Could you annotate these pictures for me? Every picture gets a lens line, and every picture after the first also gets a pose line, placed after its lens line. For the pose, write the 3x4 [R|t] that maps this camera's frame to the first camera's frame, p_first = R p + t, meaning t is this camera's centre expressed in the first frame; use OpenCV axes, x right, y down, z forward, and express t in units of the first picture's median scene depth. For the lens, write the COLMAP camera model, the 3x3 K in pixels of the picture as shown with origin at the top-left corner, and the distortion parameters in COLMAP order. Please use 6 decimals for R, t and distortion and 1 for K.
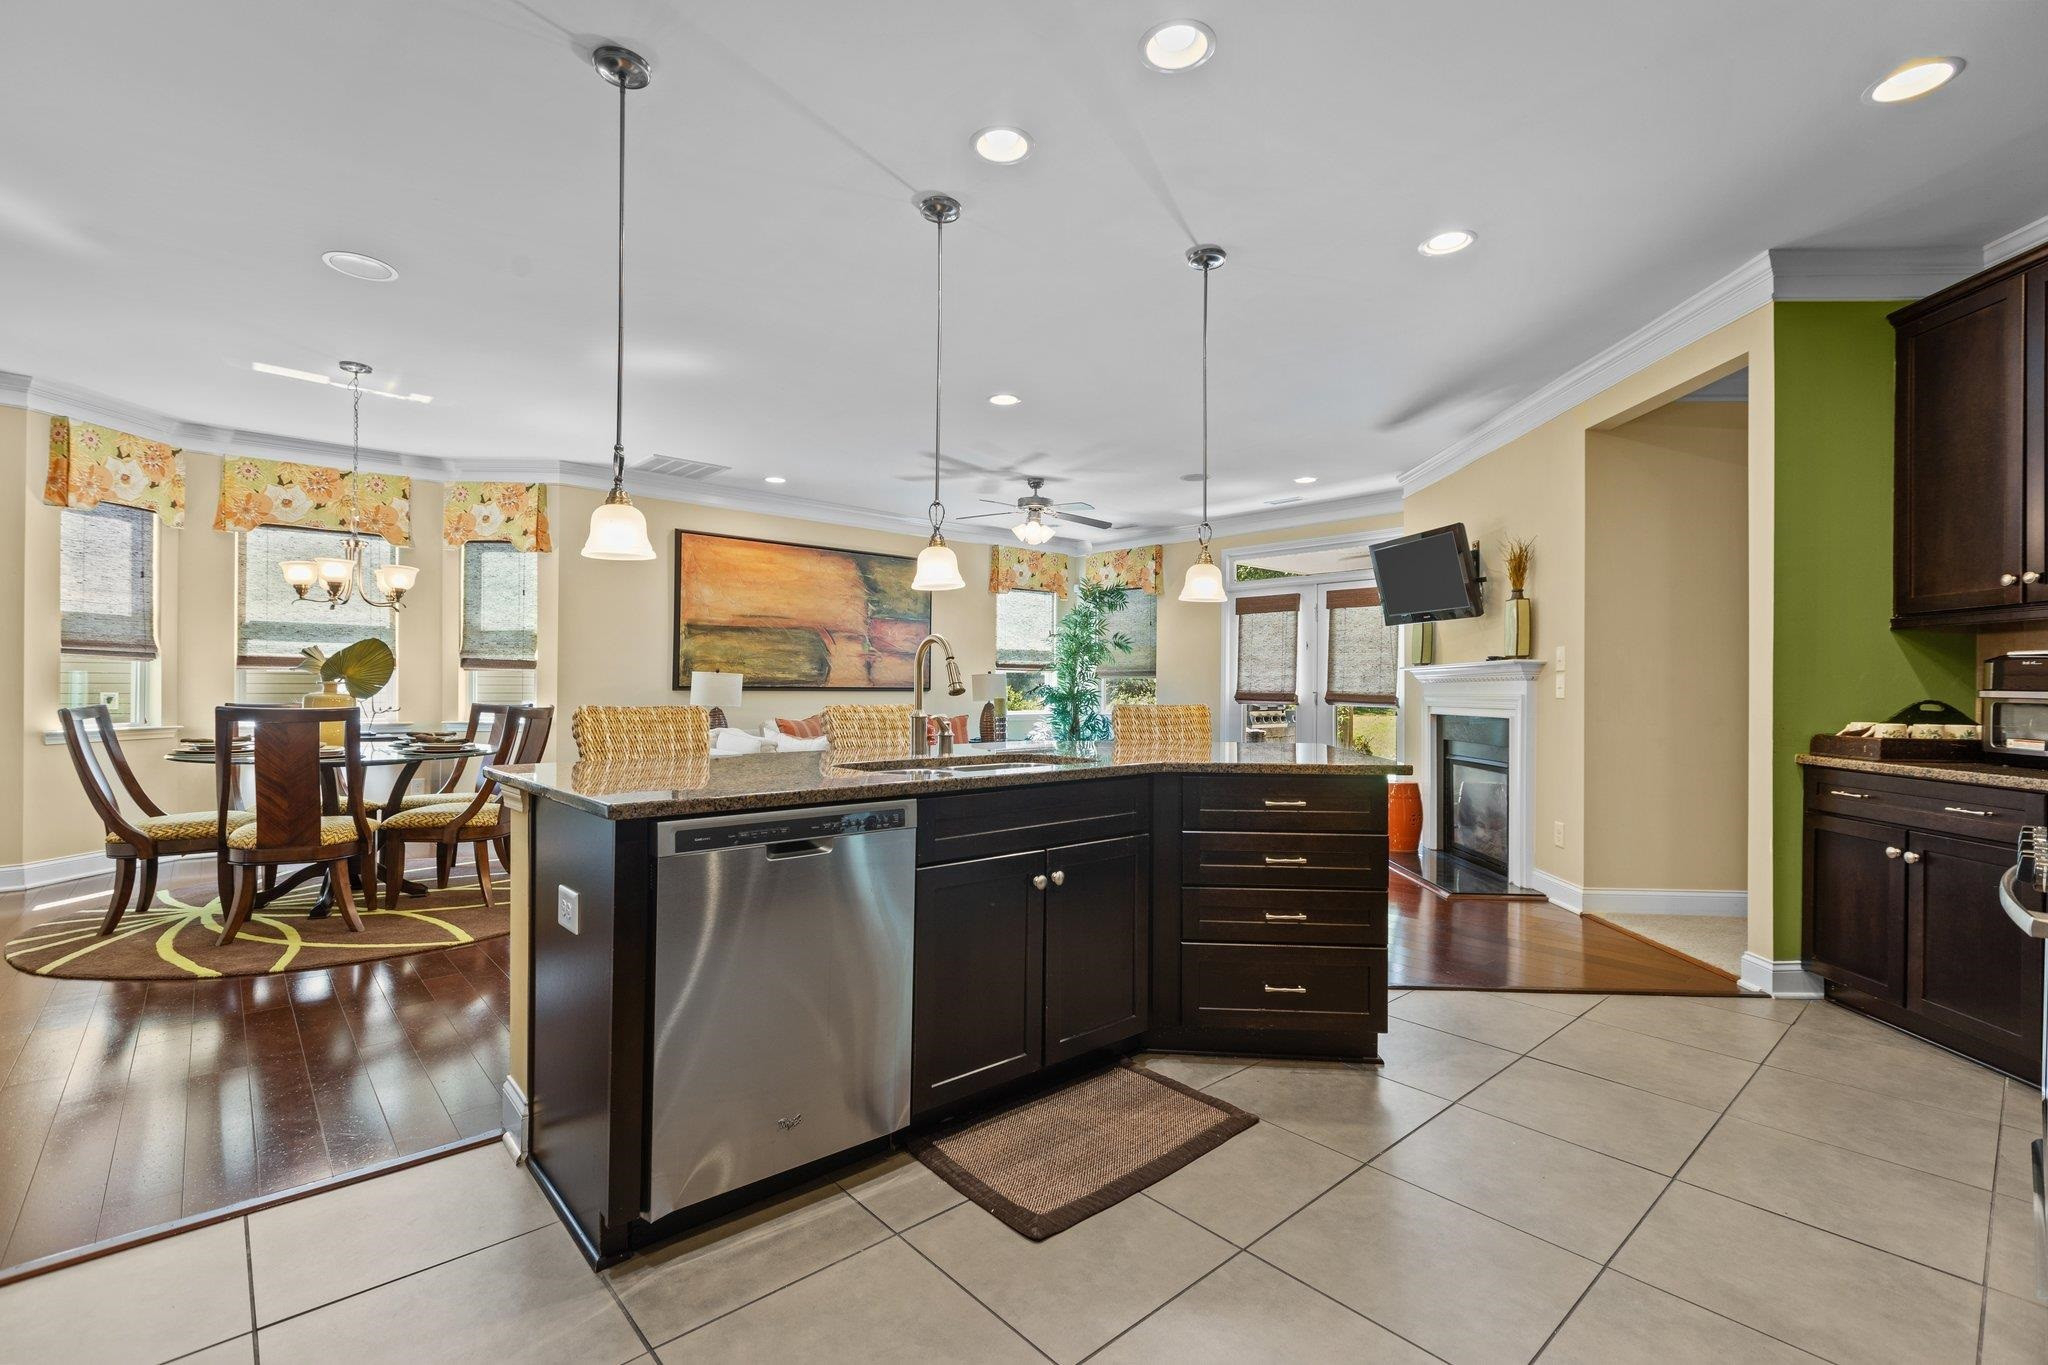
lens RADIAL K [[913.3, 0, 1020.0], [0, 913.3, 682.0], [0, 0, 1]] dist [0.004087, -0.001379]
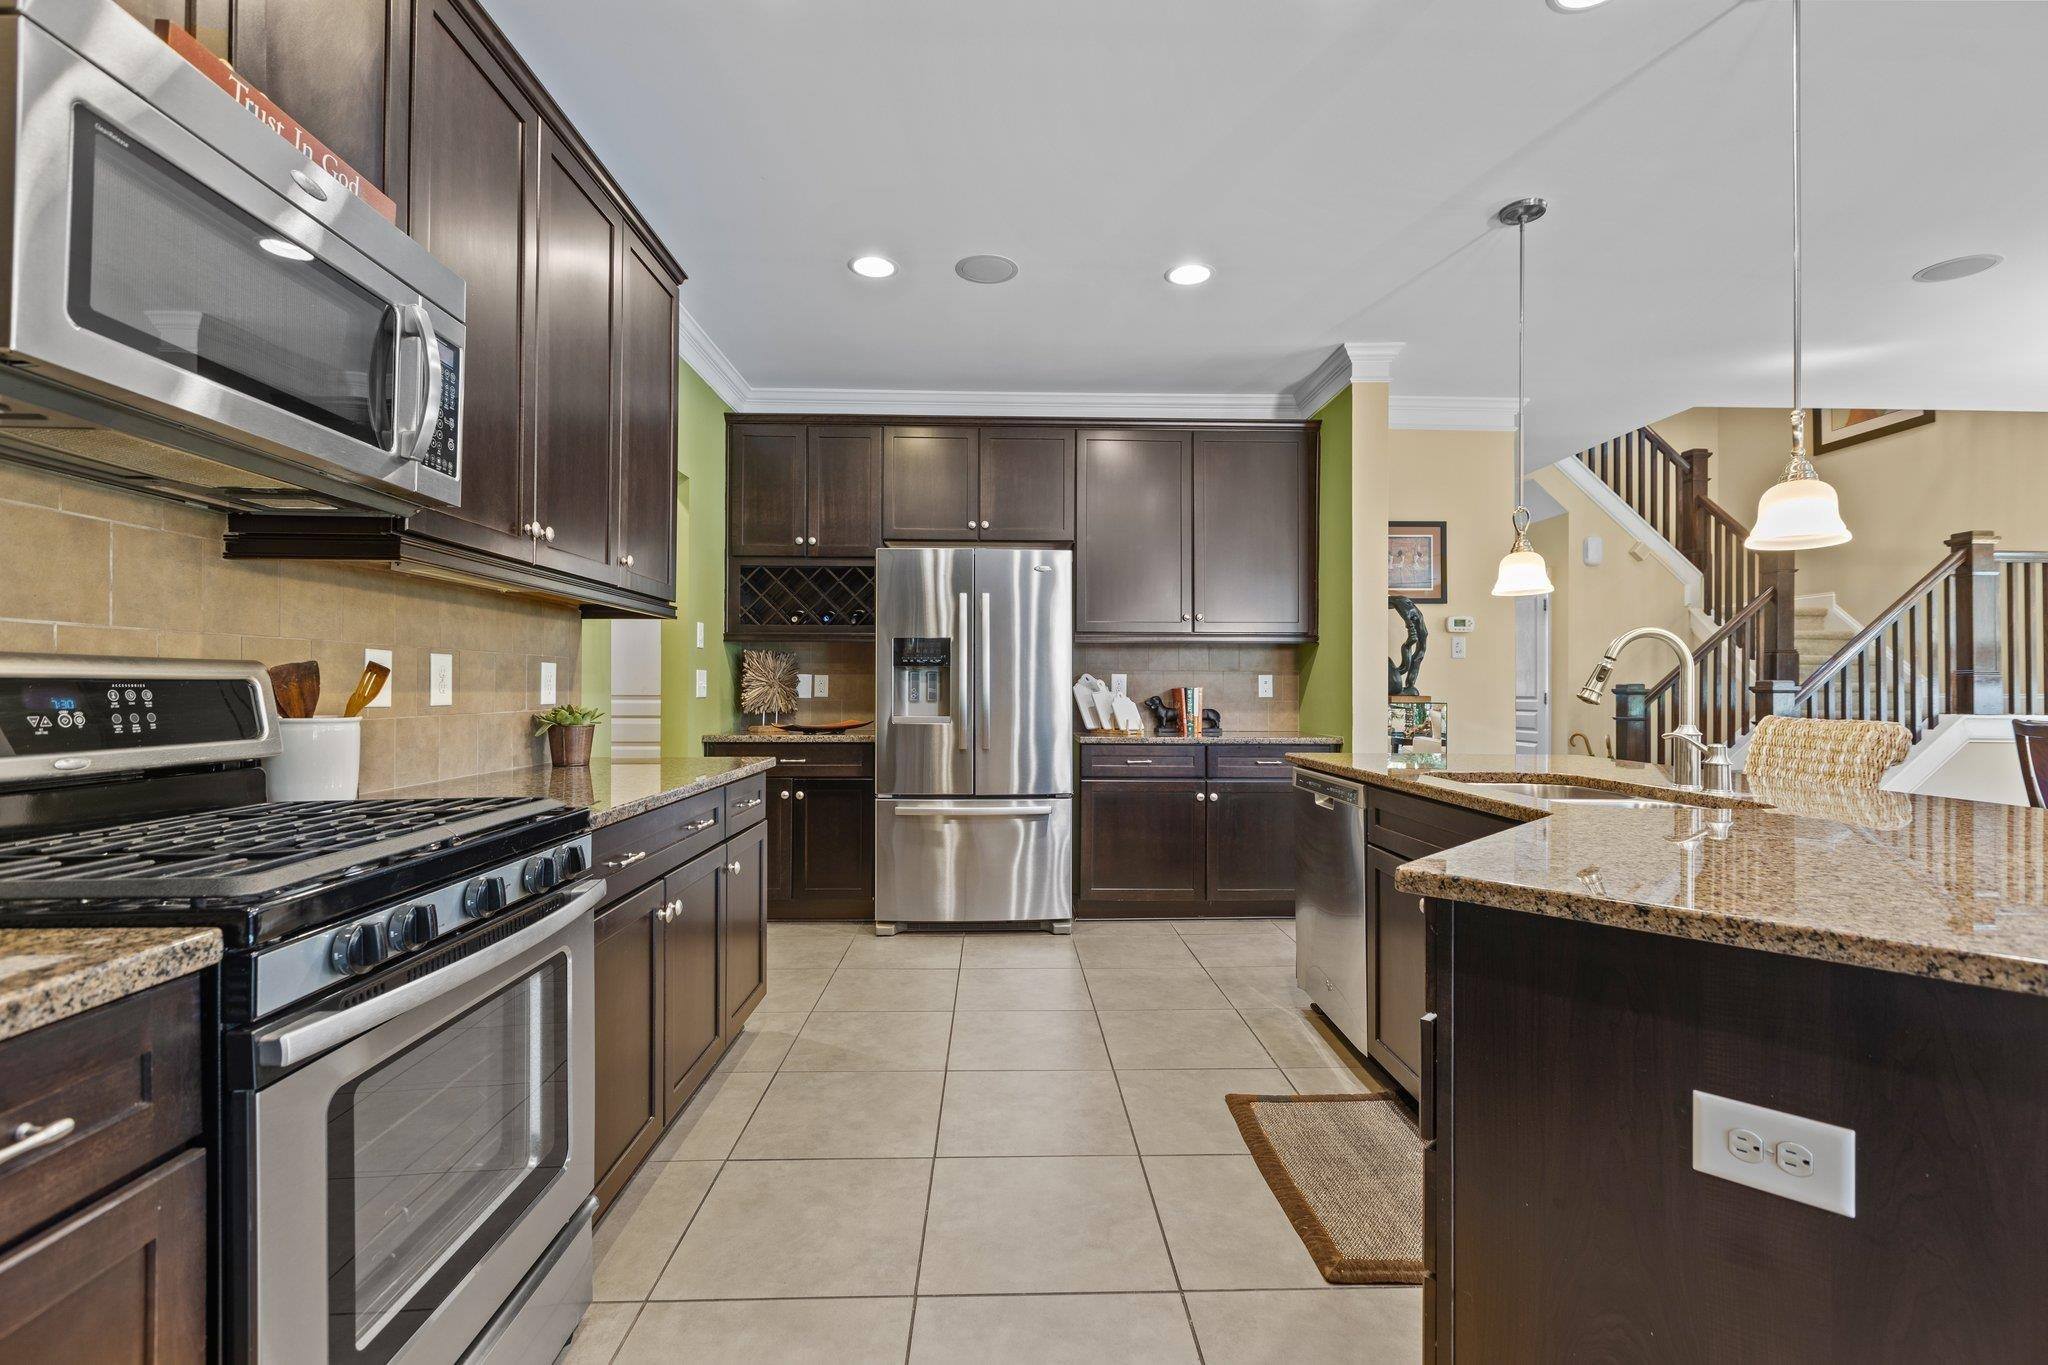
lens RADIAL K [[913.3, 0, 1029.4], [0, 913.3, 675.8], [0, 0, 1]] dist [0.004087, -0.001379]
pose [[-0.639544, -0.020808, -0.768473, 0.349001], [-0.006446, 0.999744, -0.021706, 0.004213], [0.768727, -0.008928, -0.639515, 0.455790]]
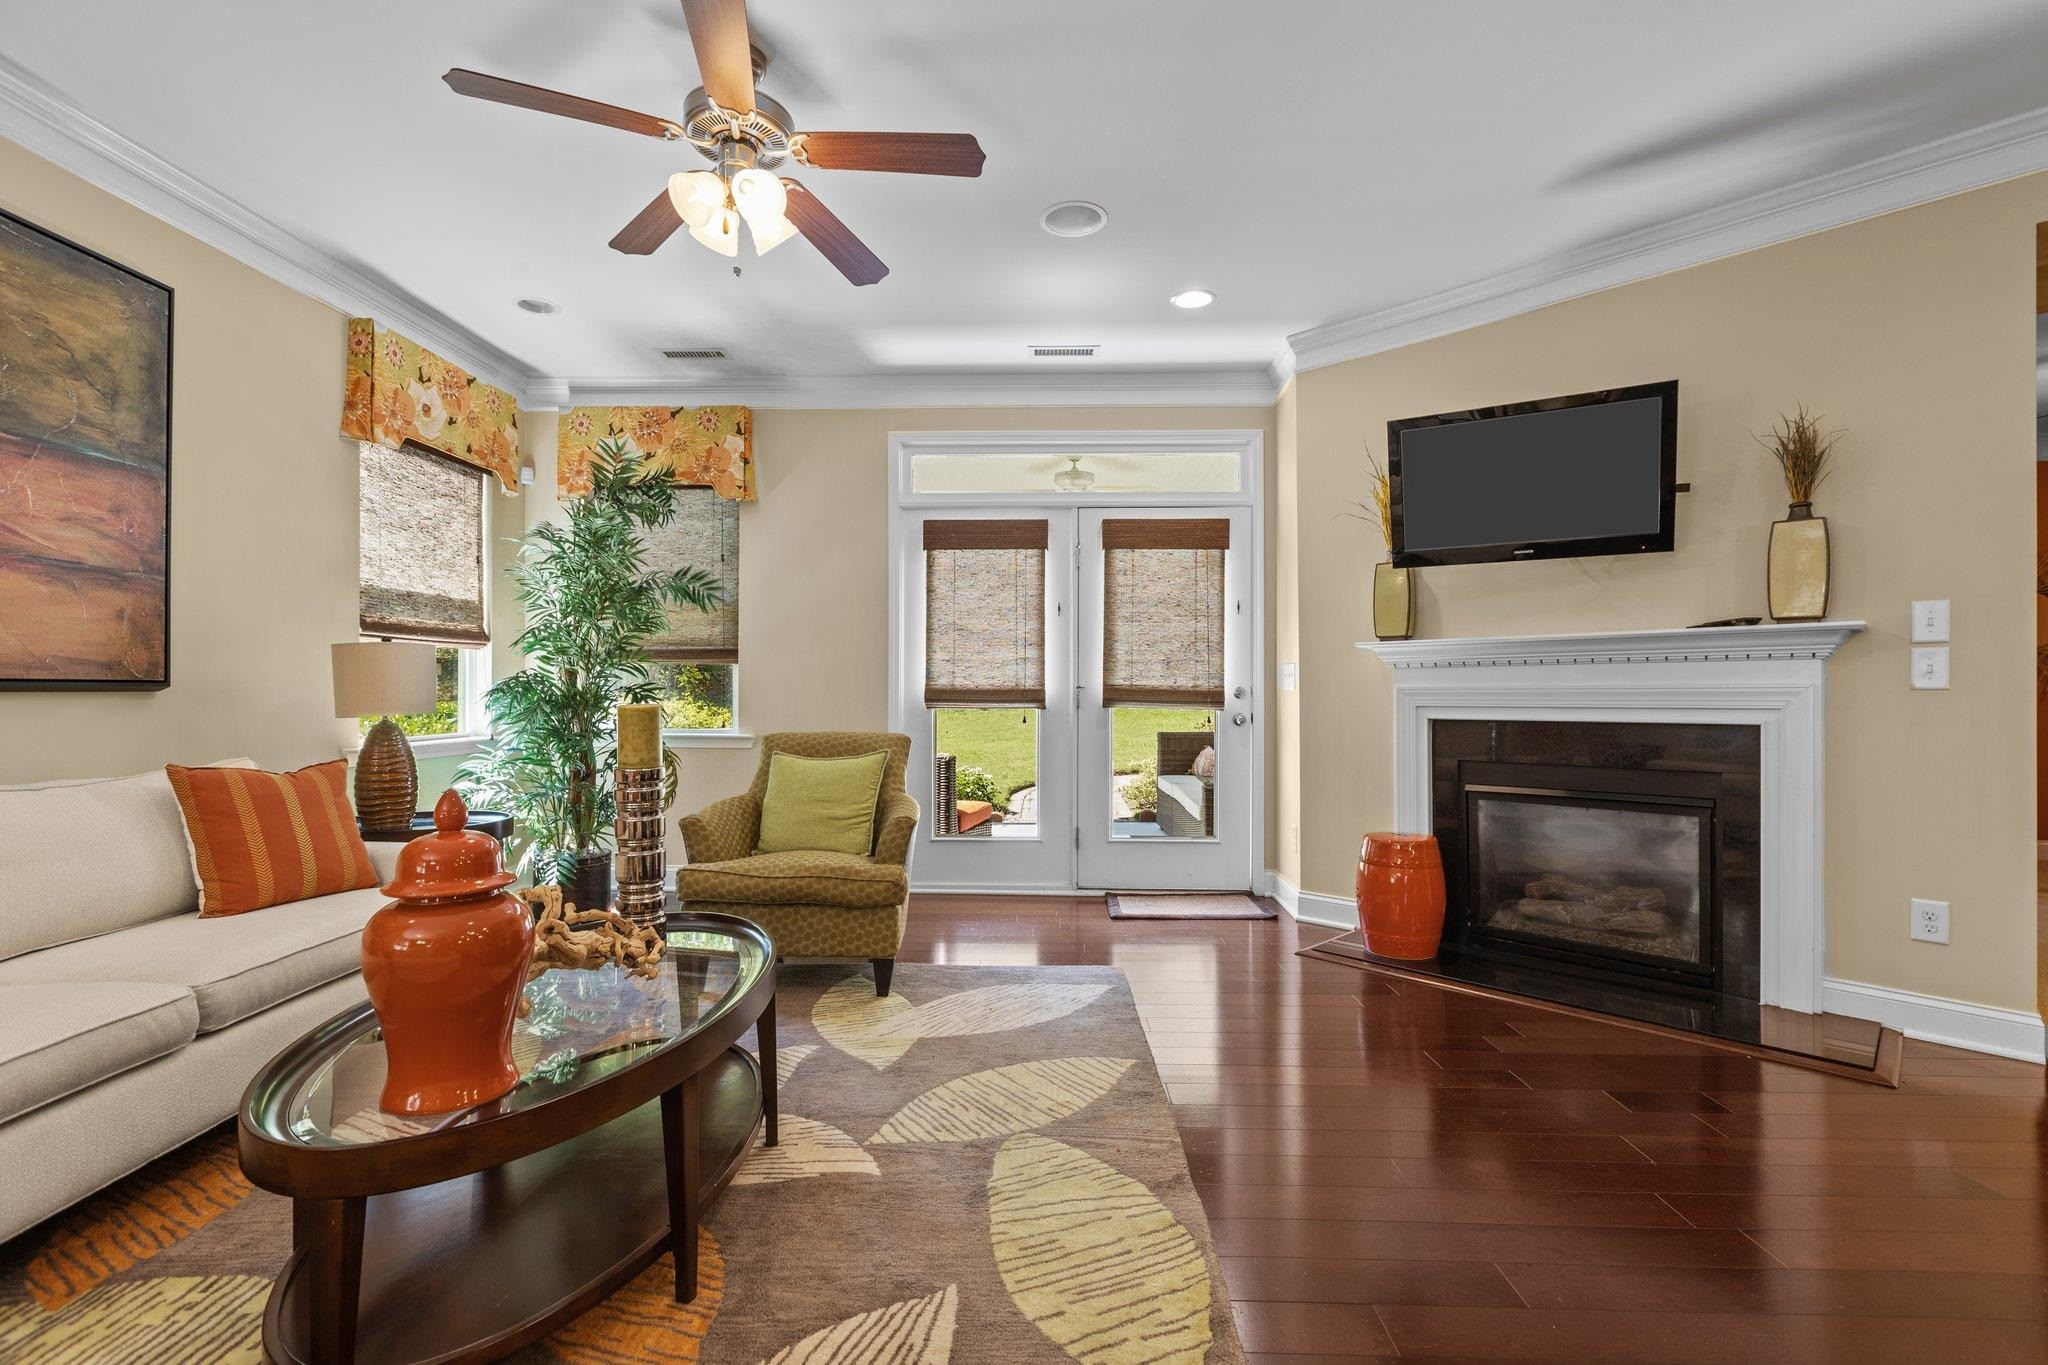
lens RADIAL K [[913.3, 0, 1021.4], [0, 913.3, 687.2], [0, 0, 1]] dist [0.004087, -0.001379]
pose [[0.689012, -0.003980, 0.724739, -0.167579], [-0.000428, 0.999983, 0.005898, 0.009660], [-0.724750, -0.004375, 0.688998, 0.733889]]
